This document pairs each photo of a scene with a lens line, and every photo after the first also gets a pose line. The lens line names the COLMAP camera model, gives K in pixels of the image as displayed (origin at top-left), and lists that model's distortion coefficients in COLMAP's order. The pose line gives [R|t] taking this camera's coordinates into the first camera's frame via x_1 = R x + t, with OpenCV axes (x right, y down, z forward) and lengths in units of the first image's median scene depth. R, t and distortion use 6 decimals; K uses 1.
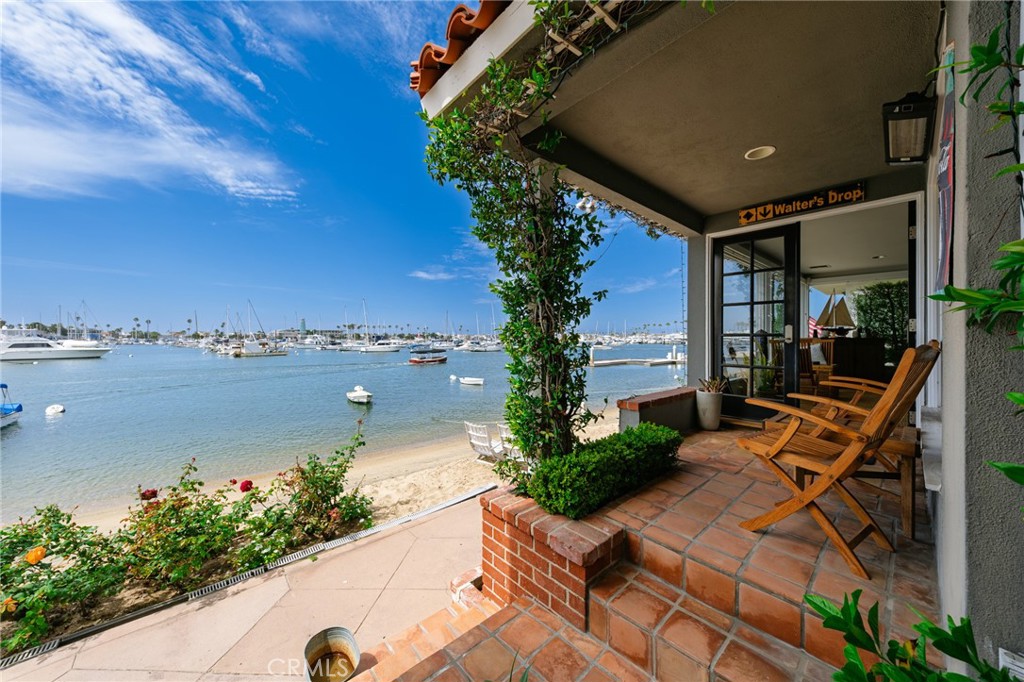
lens RADIAL K [[356.3, 0, 512.0], [0, 356.3, 341.0], [0, 0, 1]] dist [0.000312, 0.000002]
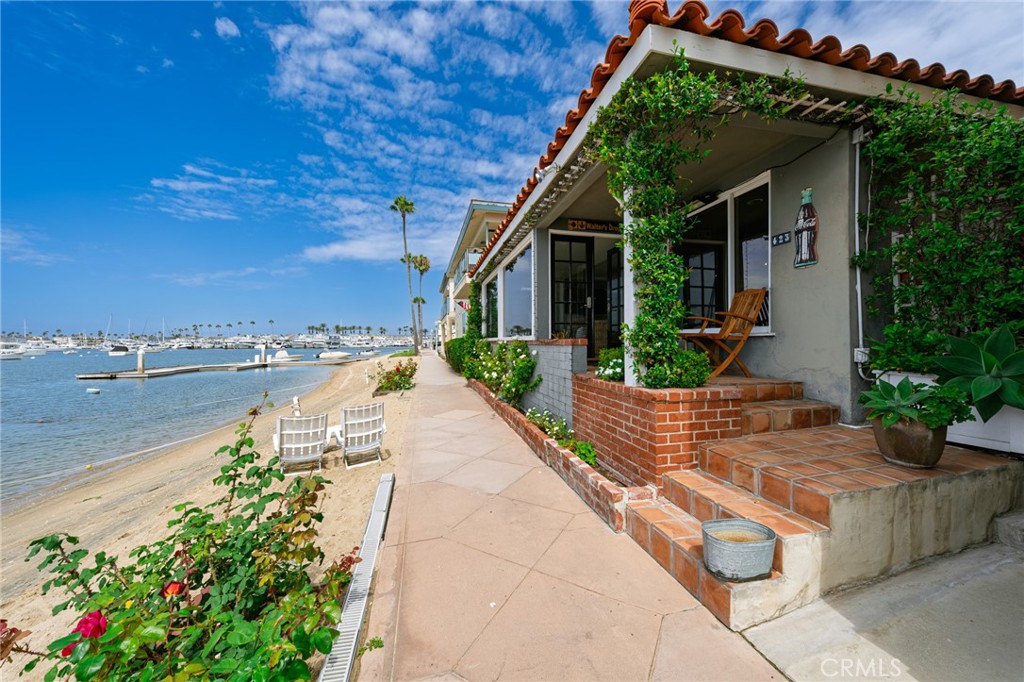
lens RADIAL K [[356.3, 0, 512.0], [0, 356.3, 341.0], [0, 0, 1]] dist [0.000312, 0.000002]
pose [[0.470034, -0.000706, 0.882648, -0.124001], [0.009346, 0.999948, -0.004177, 0.023559], [-0.882599, 0.010212, 0.470016, 0.078167]]
